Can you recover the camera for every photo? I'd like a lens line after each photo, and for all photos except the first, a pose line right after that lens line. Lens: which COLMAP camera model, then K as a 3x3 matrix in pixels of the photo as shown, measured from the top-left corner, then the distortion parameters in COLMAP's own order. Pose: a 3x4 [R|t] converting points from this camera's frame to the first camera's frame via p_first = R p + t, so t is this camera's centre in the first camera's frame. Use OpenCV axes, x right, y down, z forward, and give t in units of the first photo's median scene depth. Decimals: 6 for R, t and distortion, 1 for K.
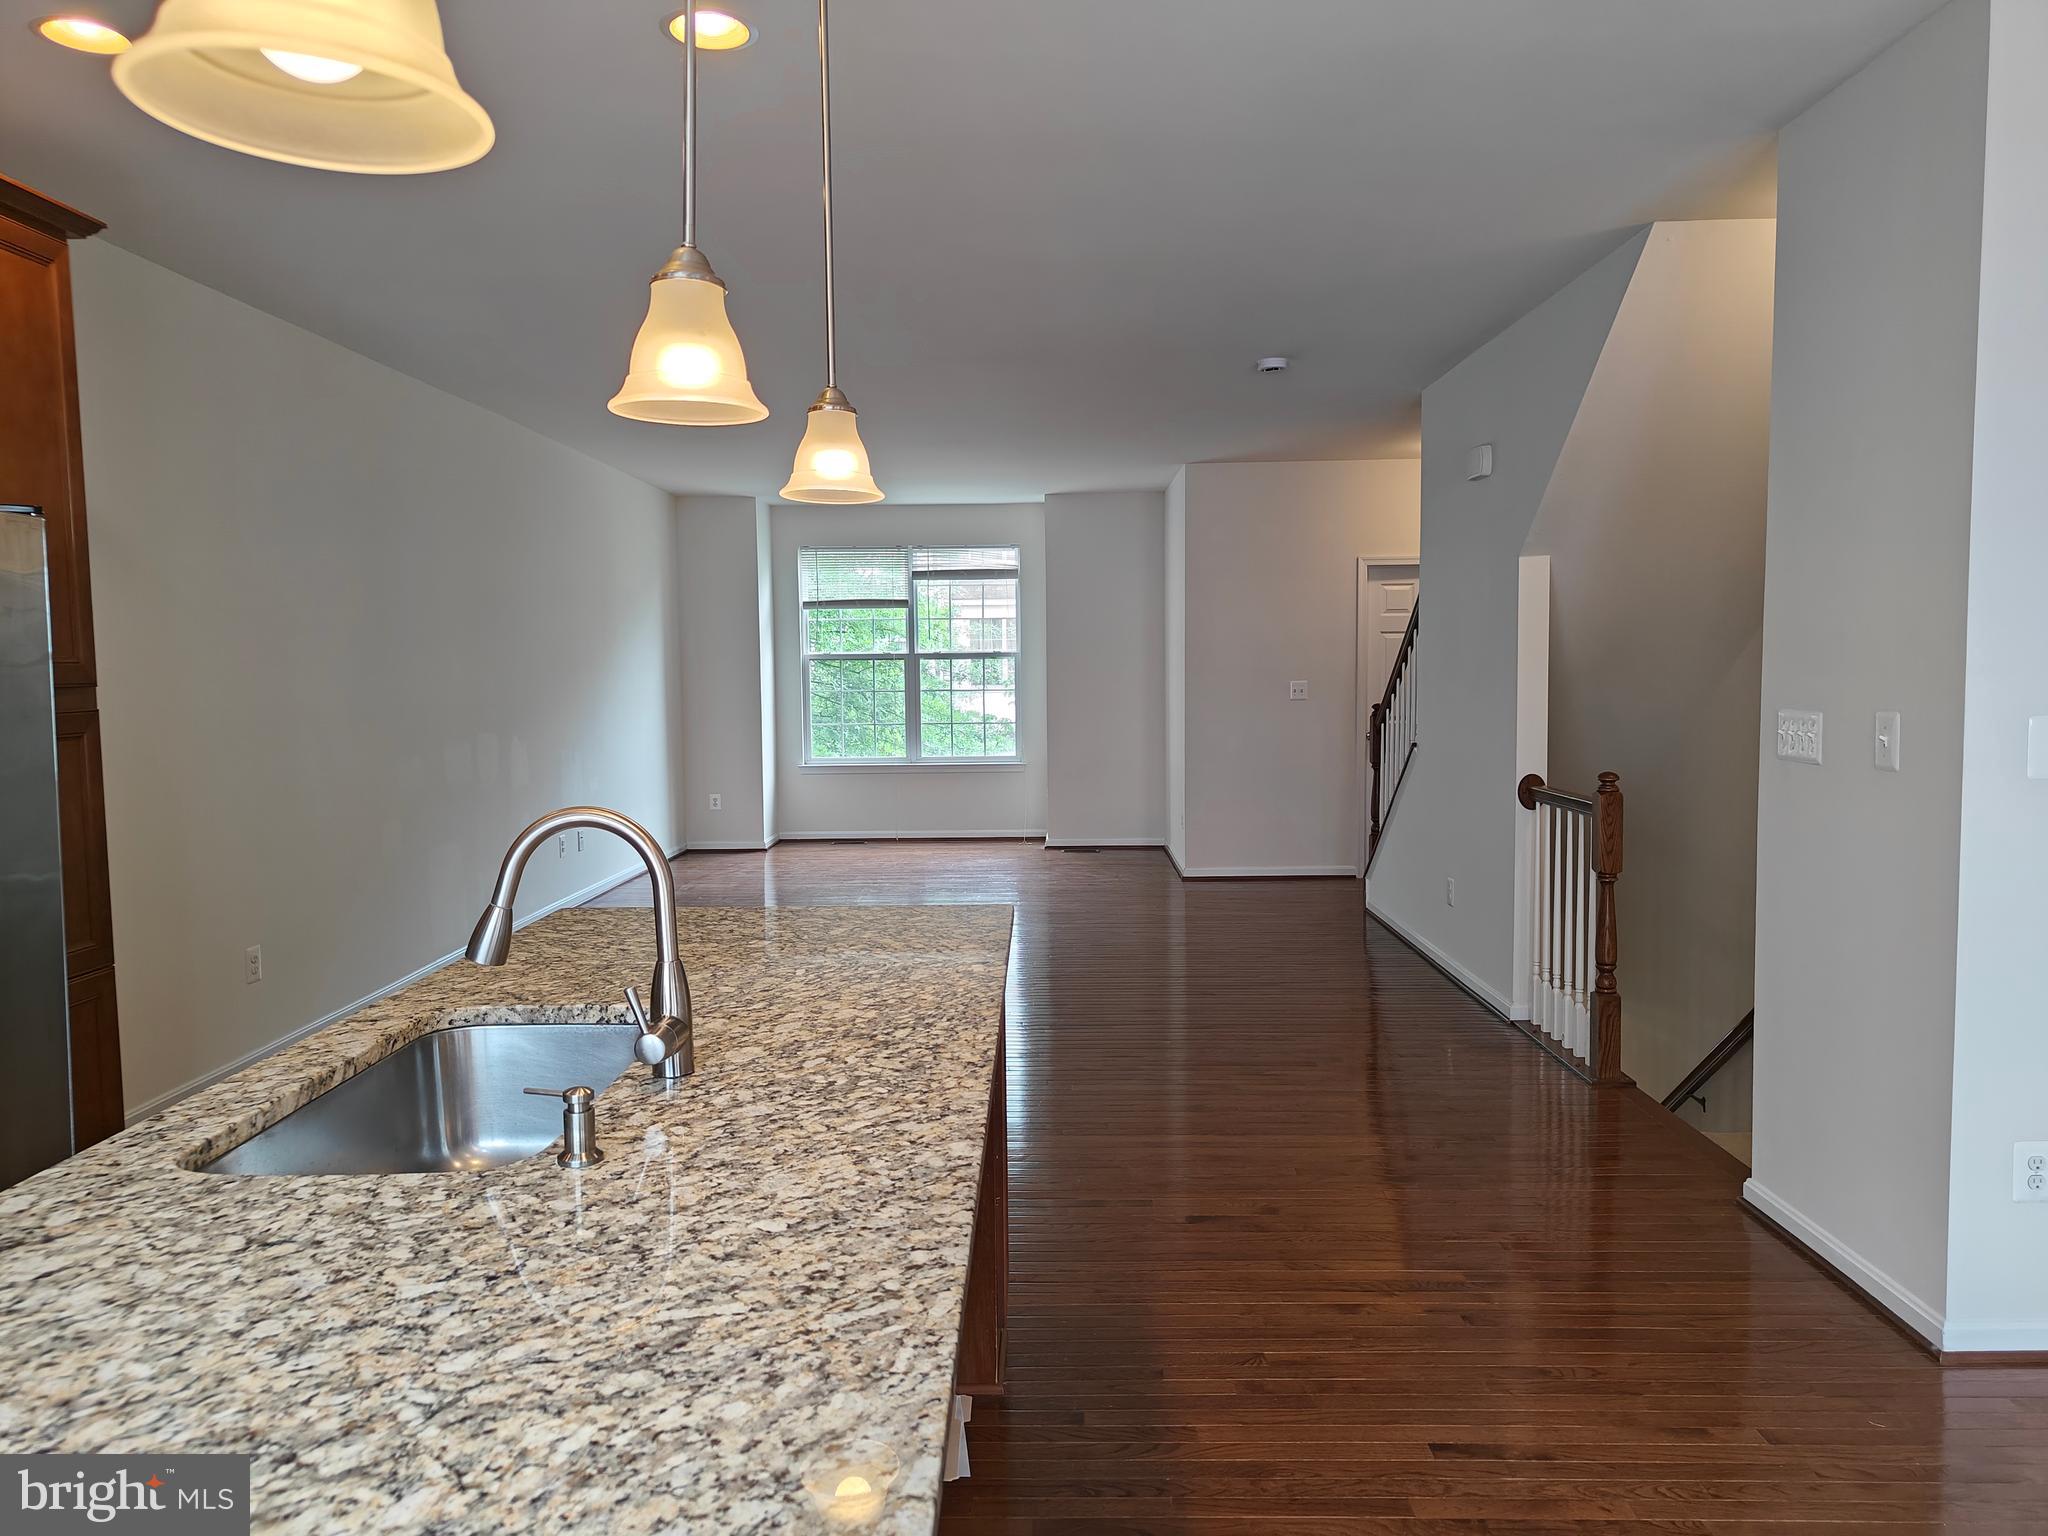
lens RADIAL K [[1425.3, 0, 1035.1], [0, 1425.3, 769.5], [0, 0, 1]] dist [0.013933, 0.005975]
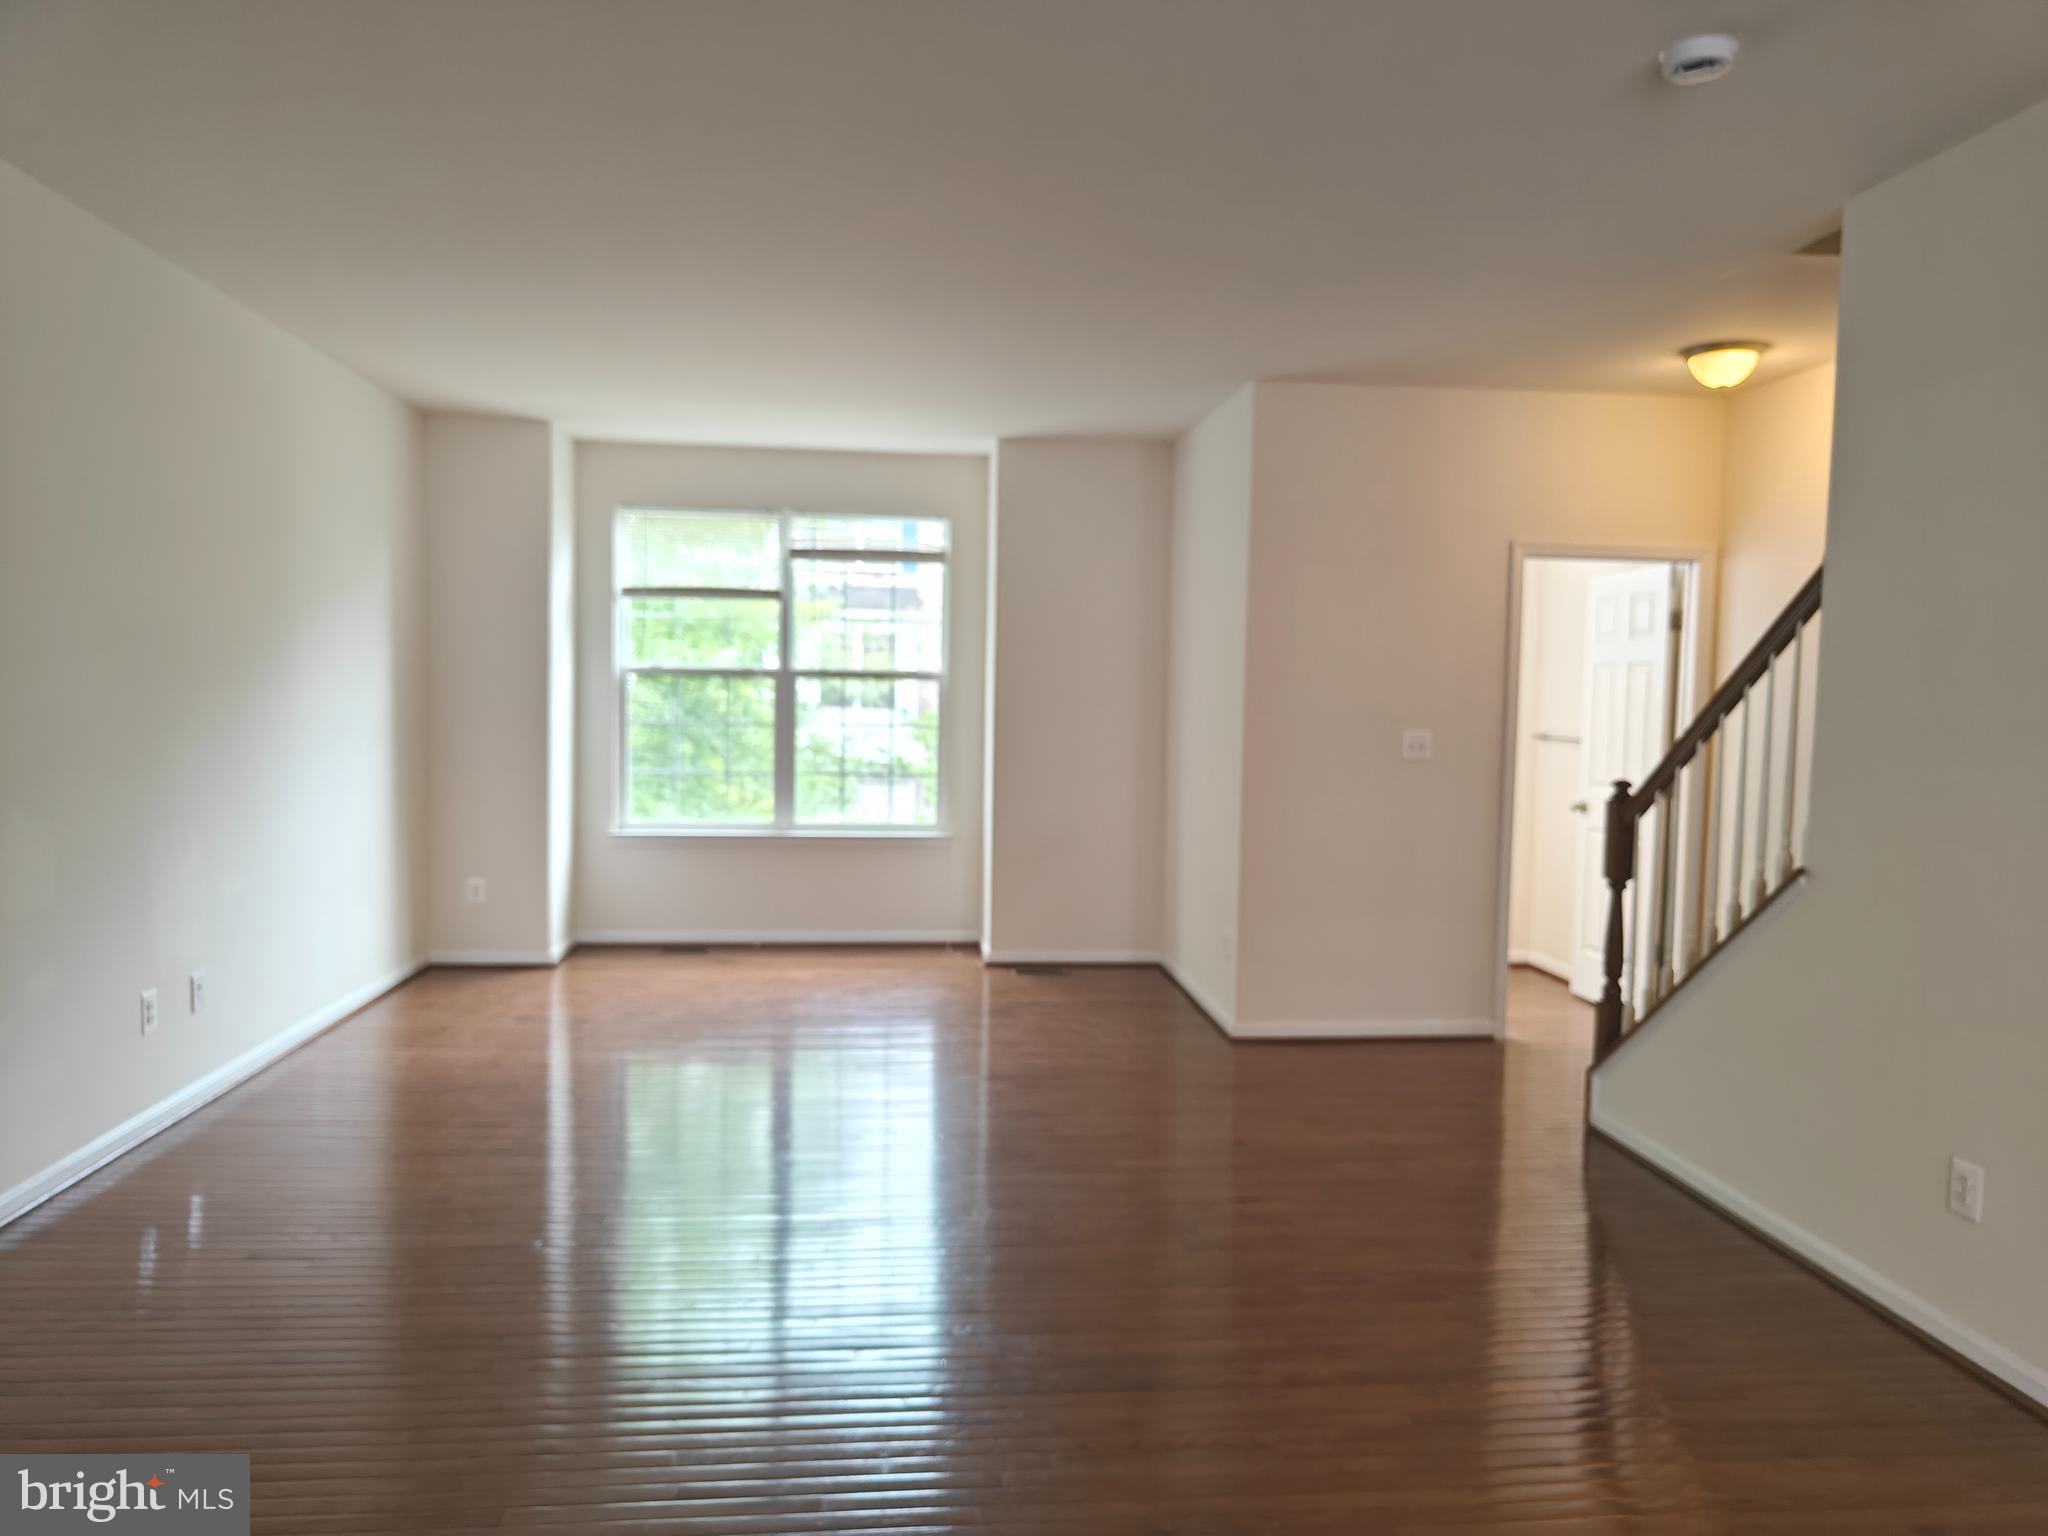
lens RADIAL K [[1425.3, 0, 1032.8], [0, 1425.3, 774.6], [0, 0, 1]] dist [0.013933, 0.005975]
pose [[0.992501, 0.021855, 0.120264, -0.050170], [-0.020649, 0.999723, -0.011264, -0.026155], [-0.120477, 0.008696, 0.992678, 0.314962]]
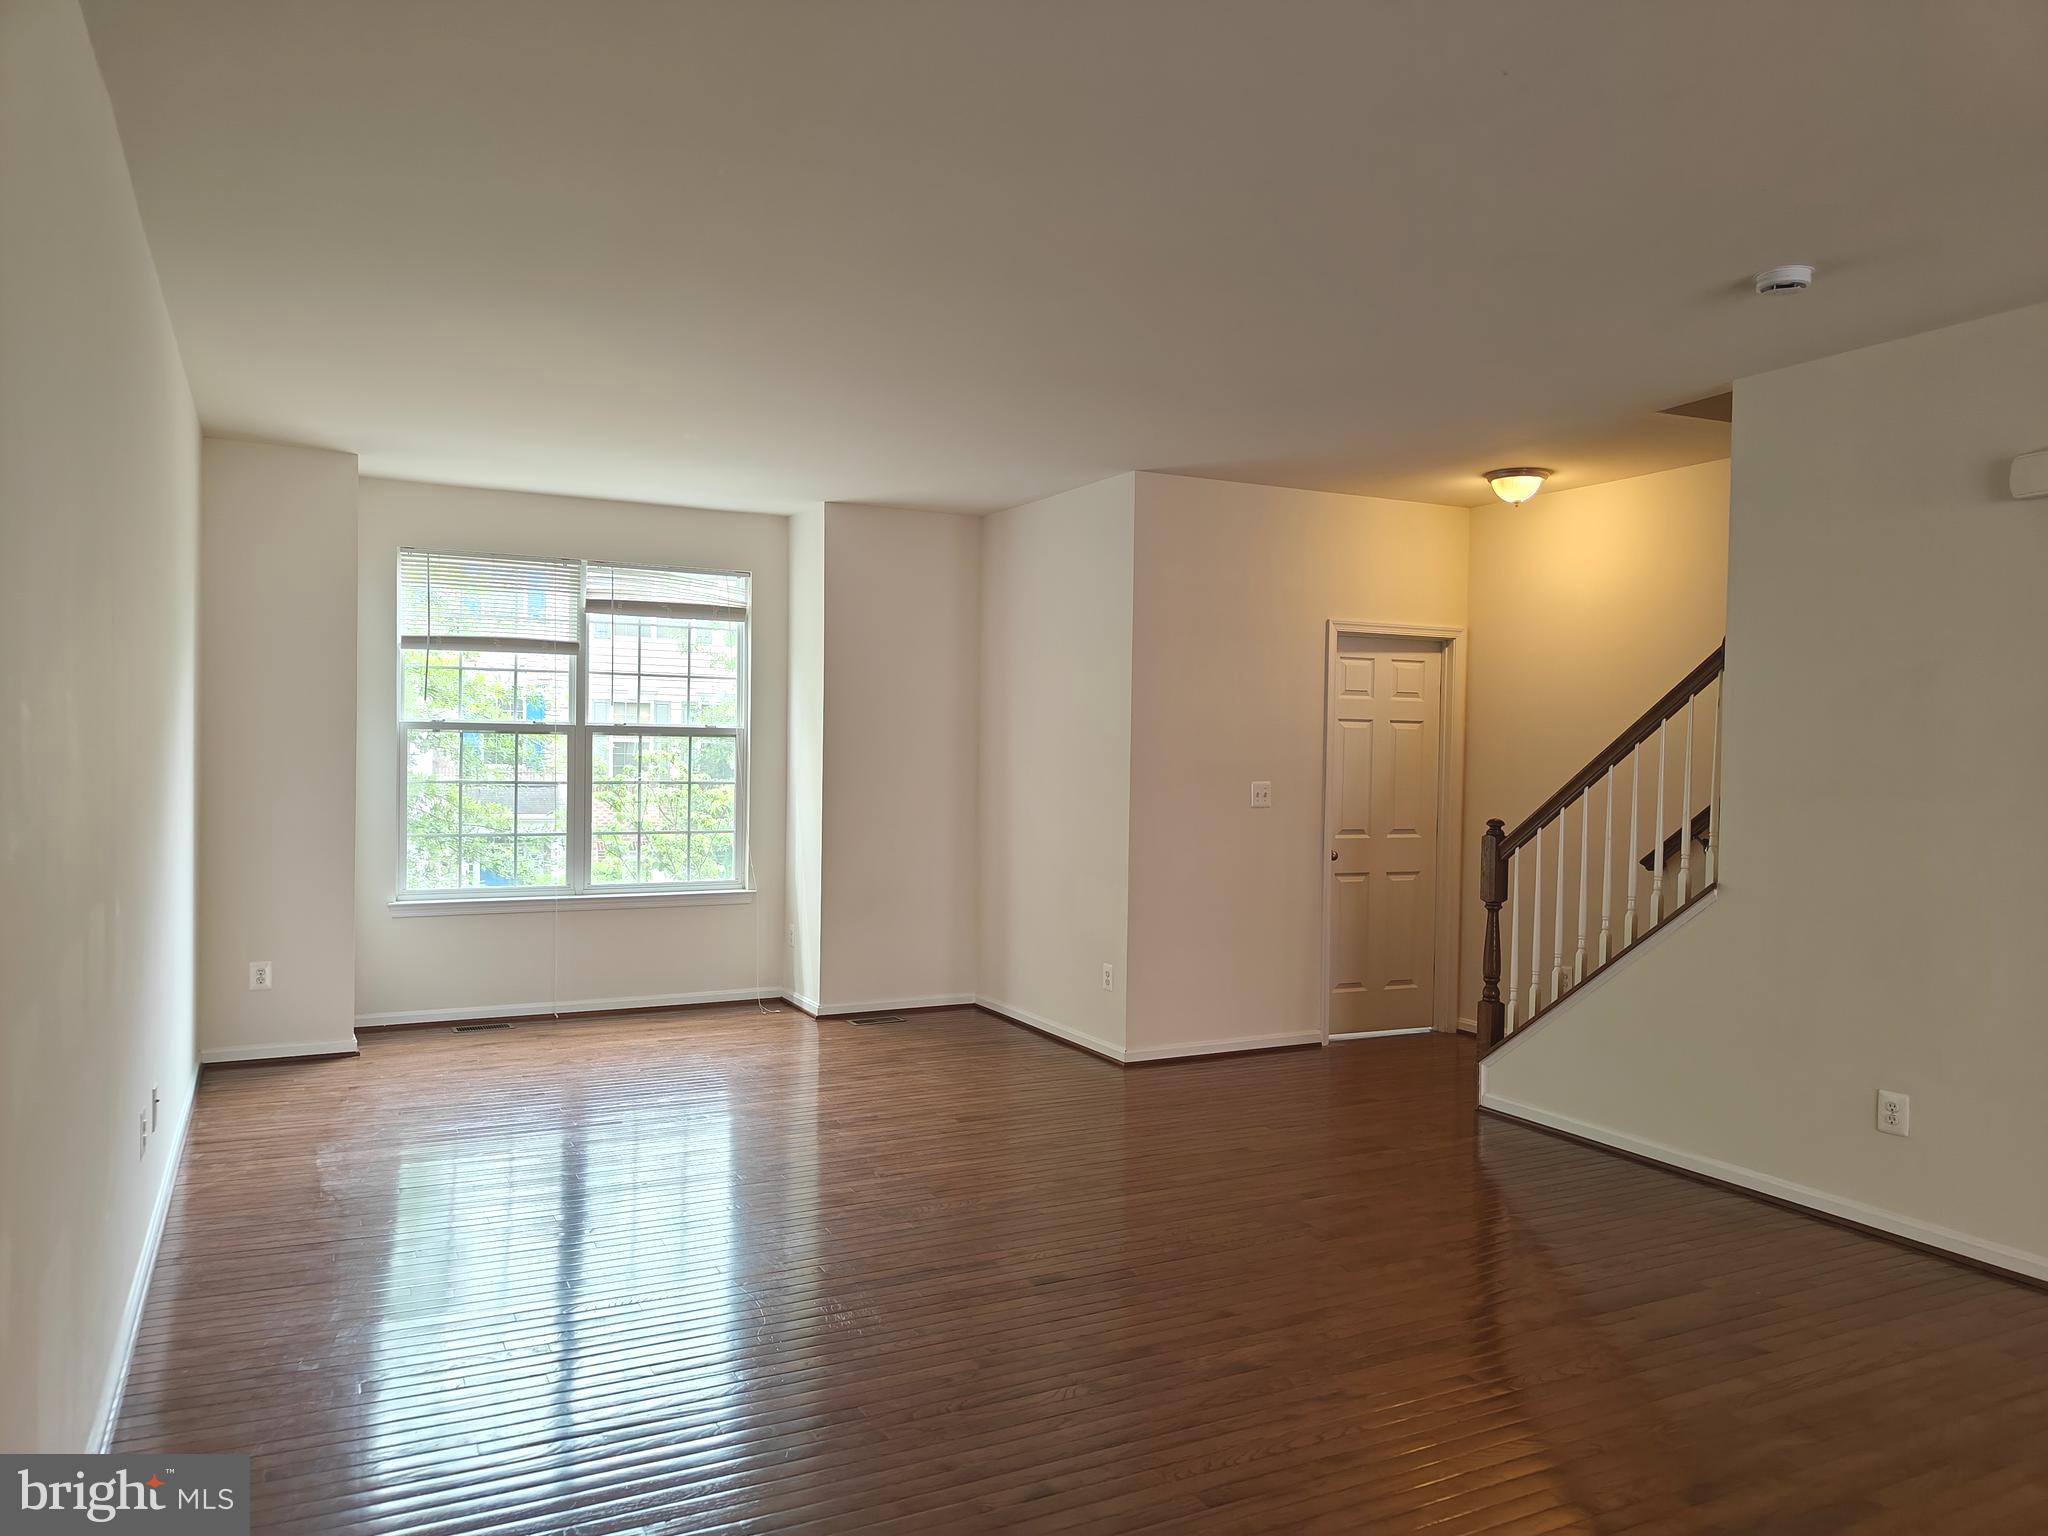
lens RADIAL K [[1425.3, 0, 1020.8], [0, 1425.3, 763.7], [0, 0, 1]] dist [0.013933, 0.005975]
pose [[0.875666, 0.019338, 0.482531, -0.225198], [0.009600, 0.998303, -0.057430, -0.024545], [-0.482823, 0.054922, 0.873994, 0.337676]]
